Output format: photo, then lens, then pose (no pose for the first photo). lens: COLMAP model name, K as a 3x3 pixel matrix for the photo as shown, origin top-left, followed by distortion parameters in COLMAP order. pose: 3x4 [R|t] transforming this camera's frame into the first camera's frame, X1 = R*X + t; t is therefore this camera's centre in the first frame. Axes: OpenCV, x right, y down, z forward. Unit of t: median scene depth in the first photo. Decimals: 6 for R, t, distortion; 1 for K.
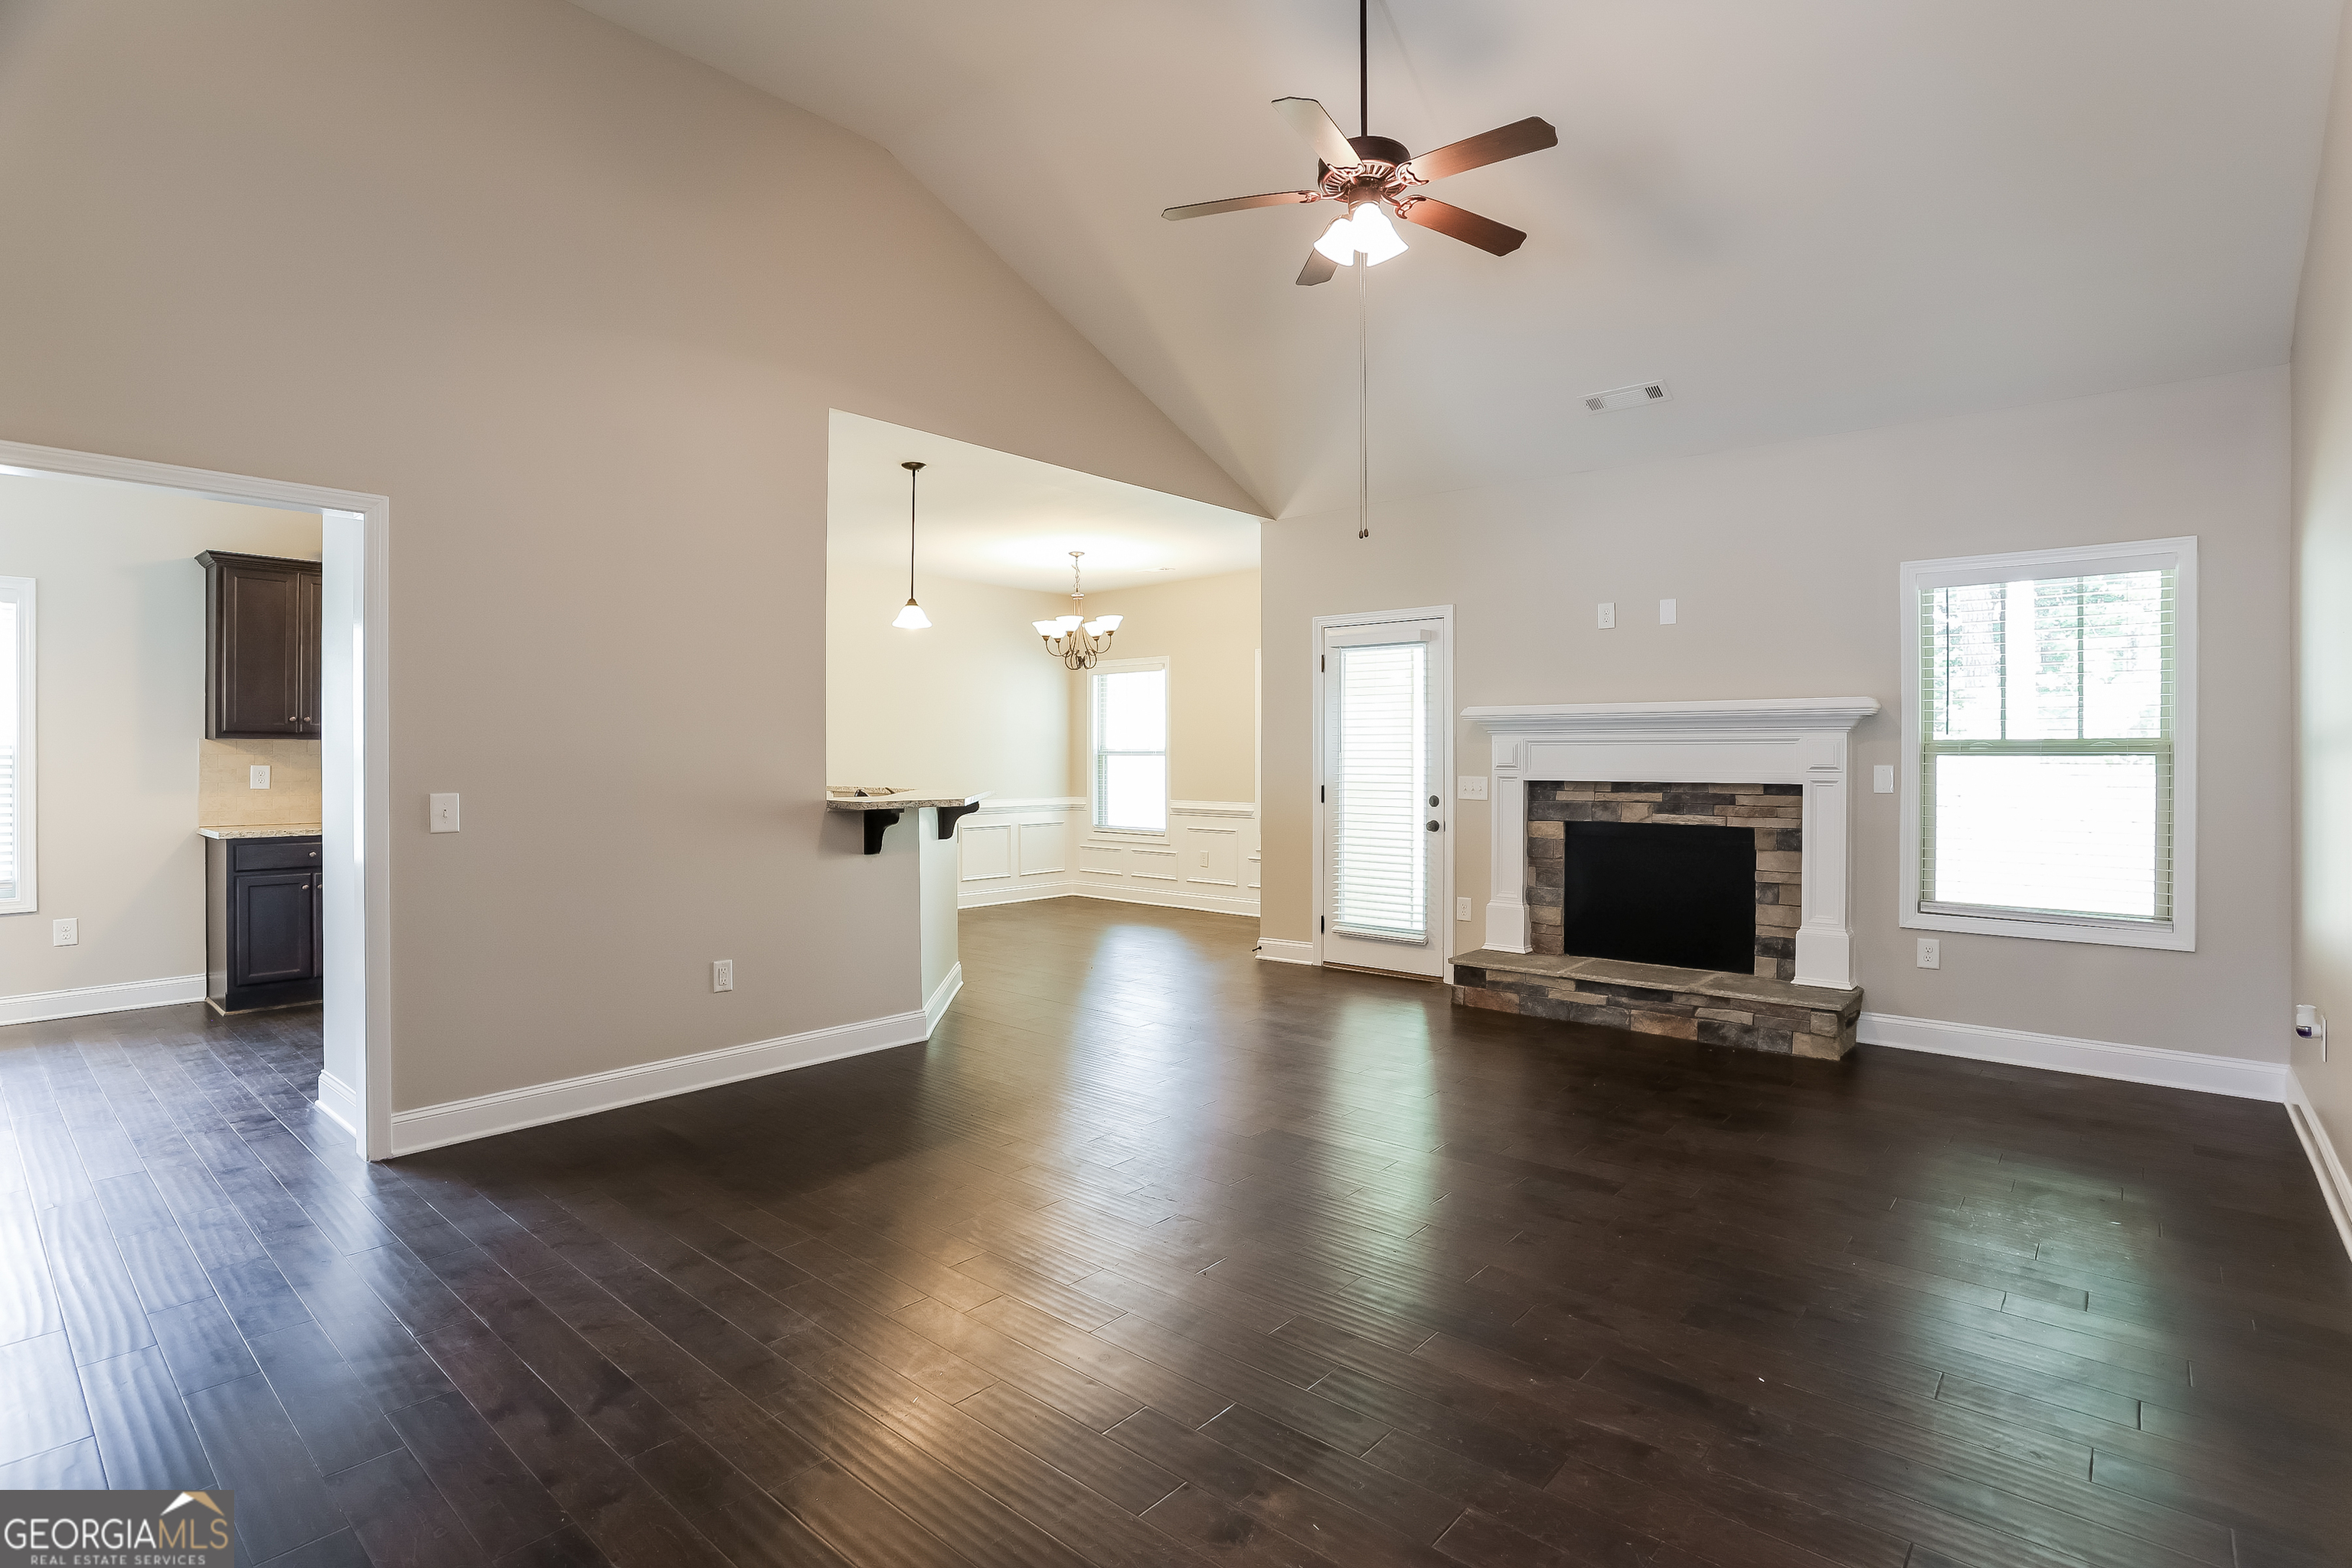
lens RADIAL K [[1143.6, 0, 1171.3], [0, 1143.6, 764.7], [0, 0, 1]] dist [0.002000, 0.000951]
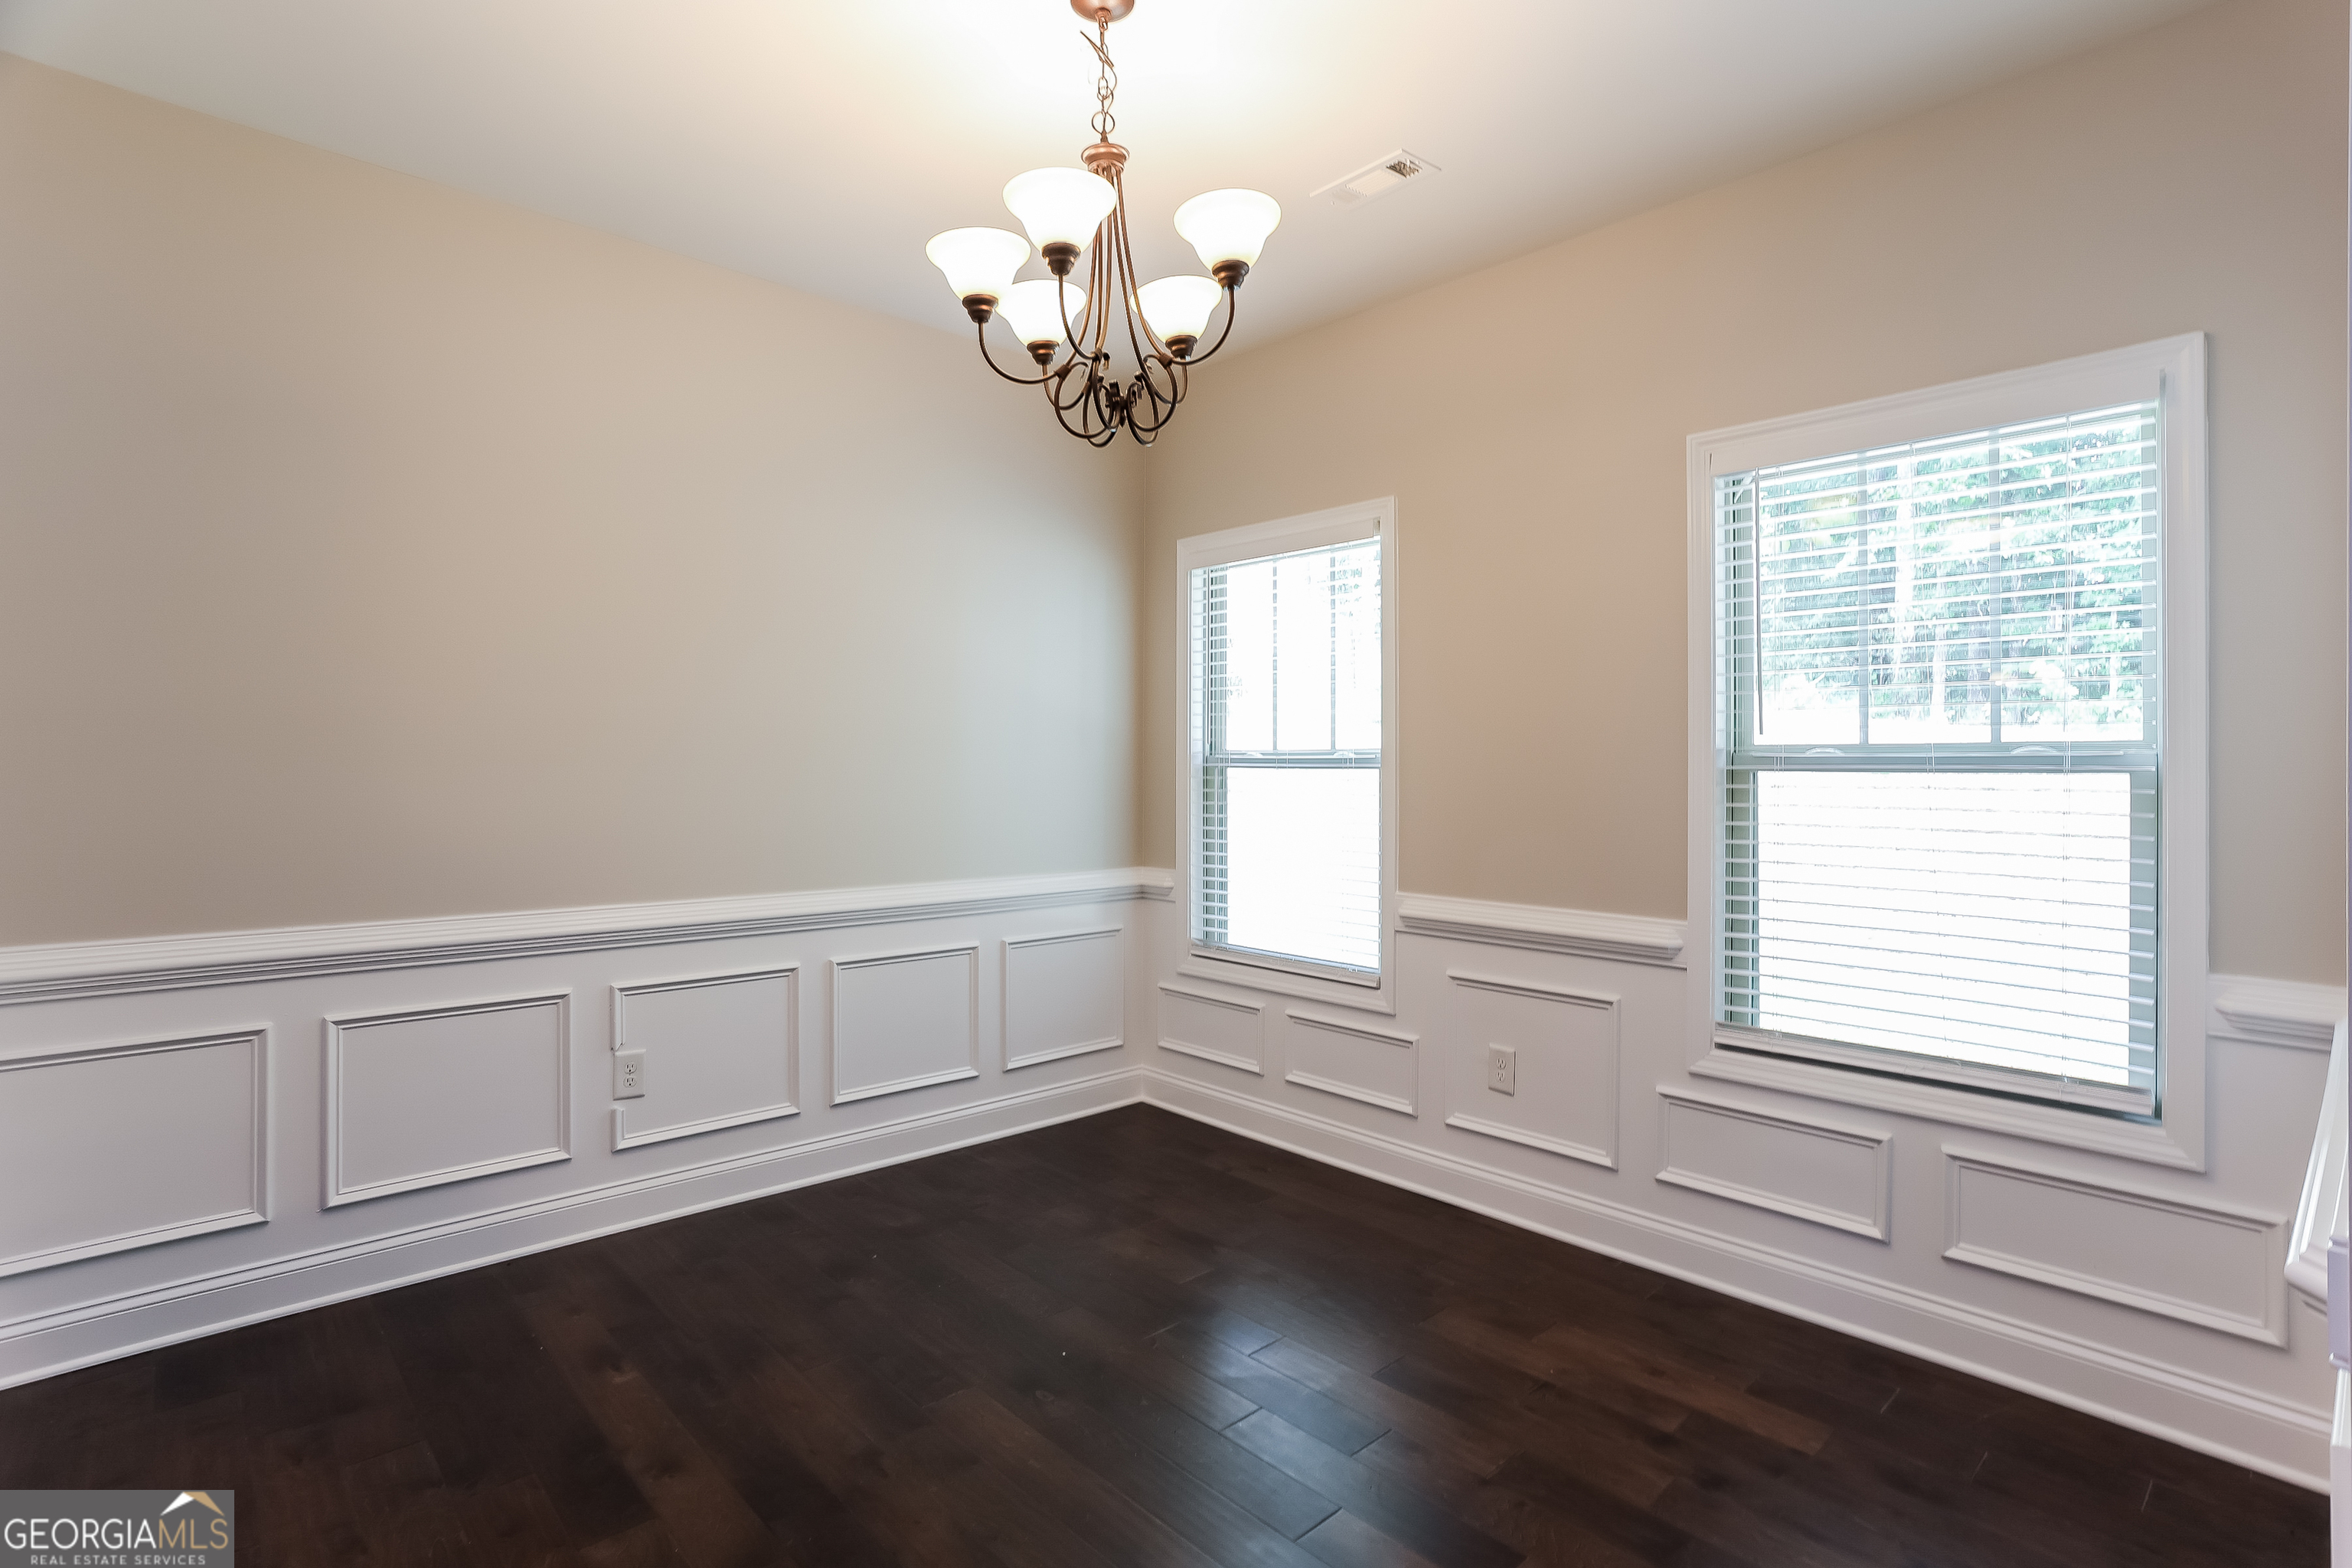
lens RADIAL K [[1143.6, 0, 1171.3], [0, 1143.6, 764.7], [0, 0, 1]] dist [0.002000, 0.000951]
pose [[0.993877, 0.002409, -0.110465, -0.032774], [-0.003085, 0.999978, -0.005952, -0.007147], [0.110448, 0.006257, 0.993862, 0.636673]]
